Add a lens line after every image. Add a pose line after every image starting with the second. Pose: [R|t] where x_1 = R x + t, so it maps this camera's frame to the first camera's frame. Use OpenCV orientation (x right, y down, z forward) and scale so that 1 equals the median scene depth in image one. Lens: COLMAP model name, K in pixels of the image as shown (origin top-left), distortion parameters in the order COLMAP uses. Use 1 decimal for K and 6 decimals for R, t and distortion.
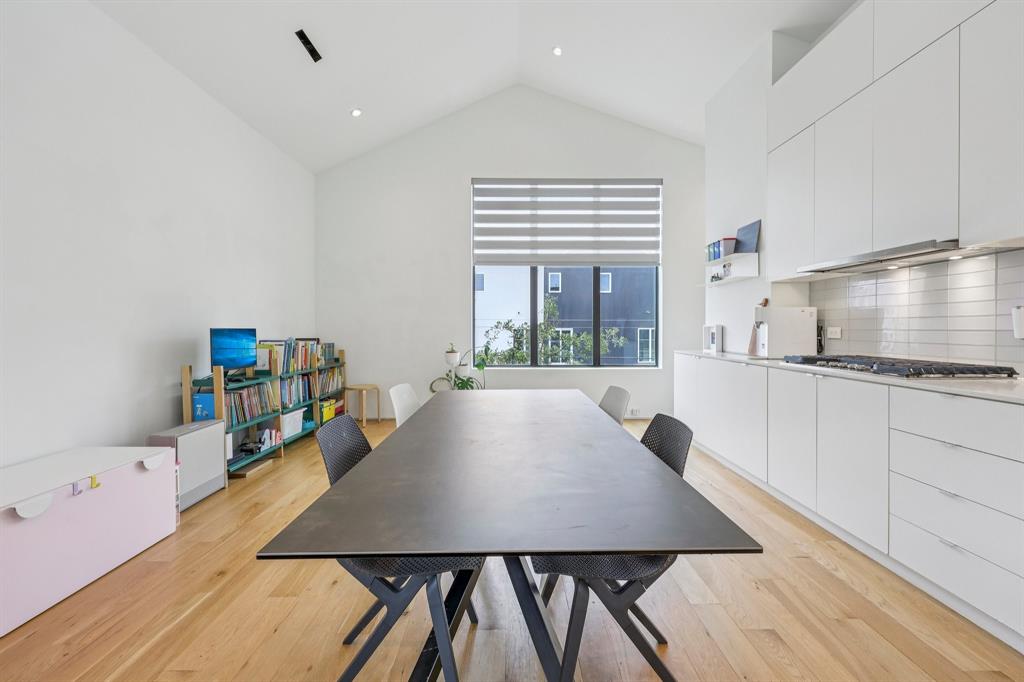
lens RADIAL K [[423.4, 0, 513.6], [0, 423.4, 332.4], [0, 0, 1]] dist [0.003381, 0.000438]
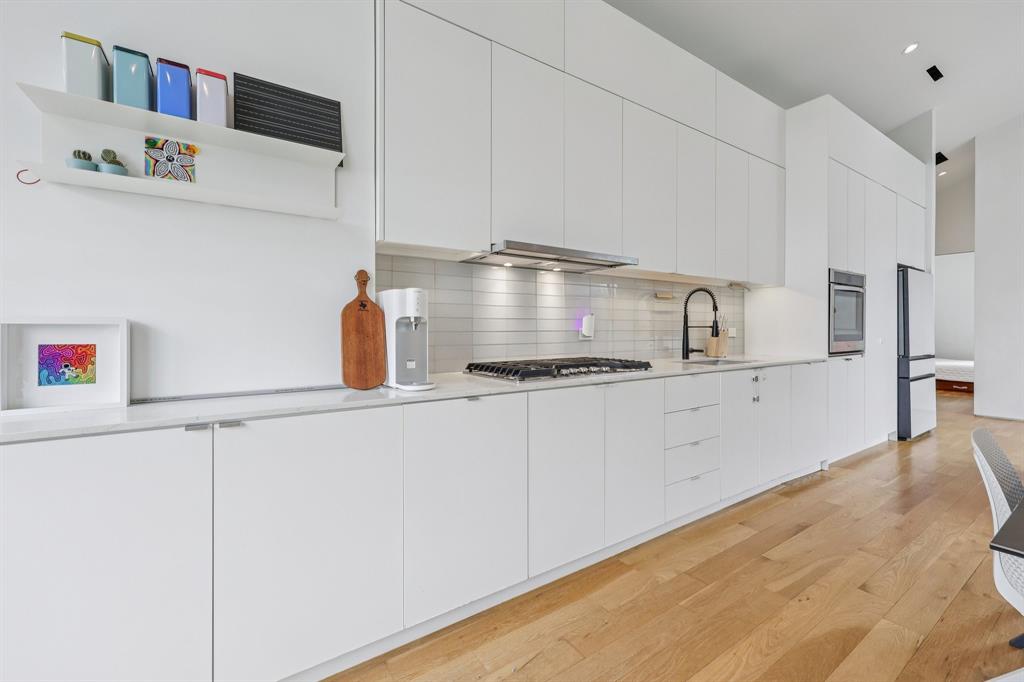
lens RADIAL K [[423.4, 0, 513.6], [0, 423.4, 332.4], [0, 0, 1]] dist [0.003381, 0.000438]
pose [[-0.544907, -0.001758, 0.838495, 0.070610], [0.011759, 0.999883, 0.009738, -0.008222], [-0.838414, 0.015167, -0.544823, 1.062210]]
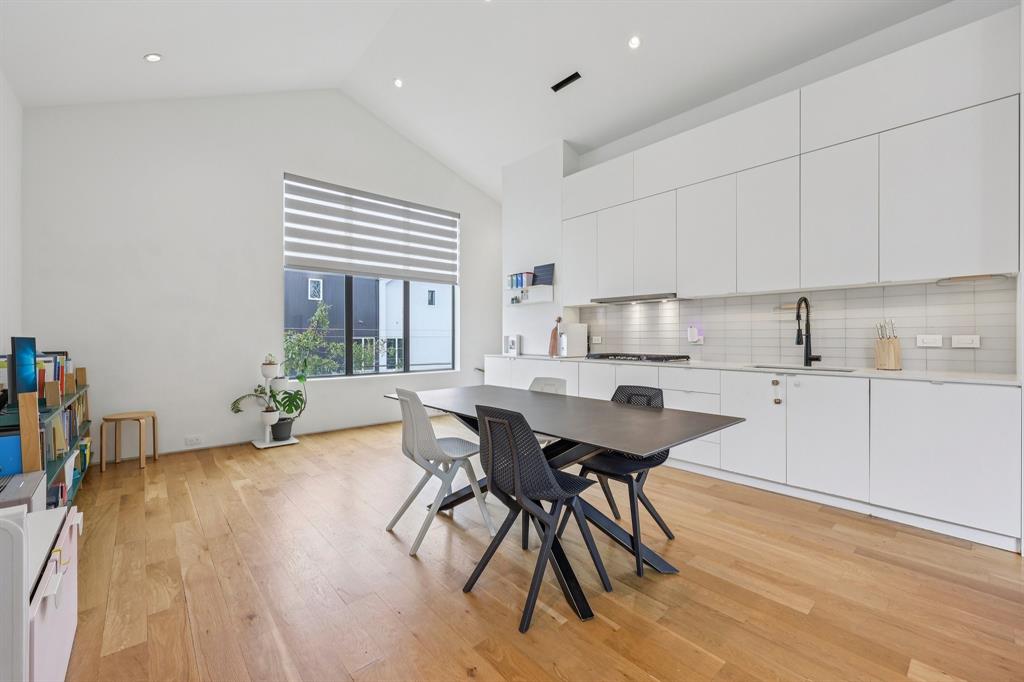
lens RADIAL K [[420.1, 0, 515.0], [0, 420.1, 337.2], [0, 0, 1]] dist [0.001611, 0.000233]
pose [[0.755805, 0.000007, 0.654797, -0.460367], [0.006974, 0.999943, -0.008061, 0.001268], [-0.654759, 0.010659, 0.755762, -0.009452]]
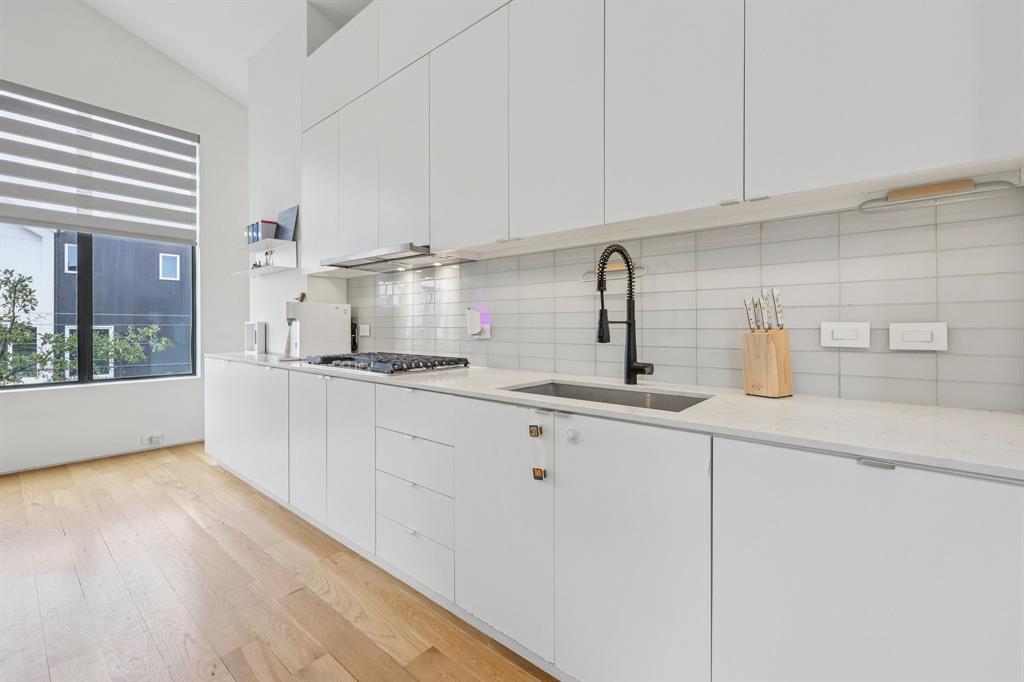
lens RADIAL K [[434.4, 0, 514.1], [0, 434.4, 328.1], [0, 0, 1]] dist [0.001002, 0.000292]
pose [[0.652222, -0.001921, 0.758025, 0.175505], [0.006073, 0.999978, -0.002691, 0.000396], [-0.758004, 0.006359, 0.652219, 0.050692]]
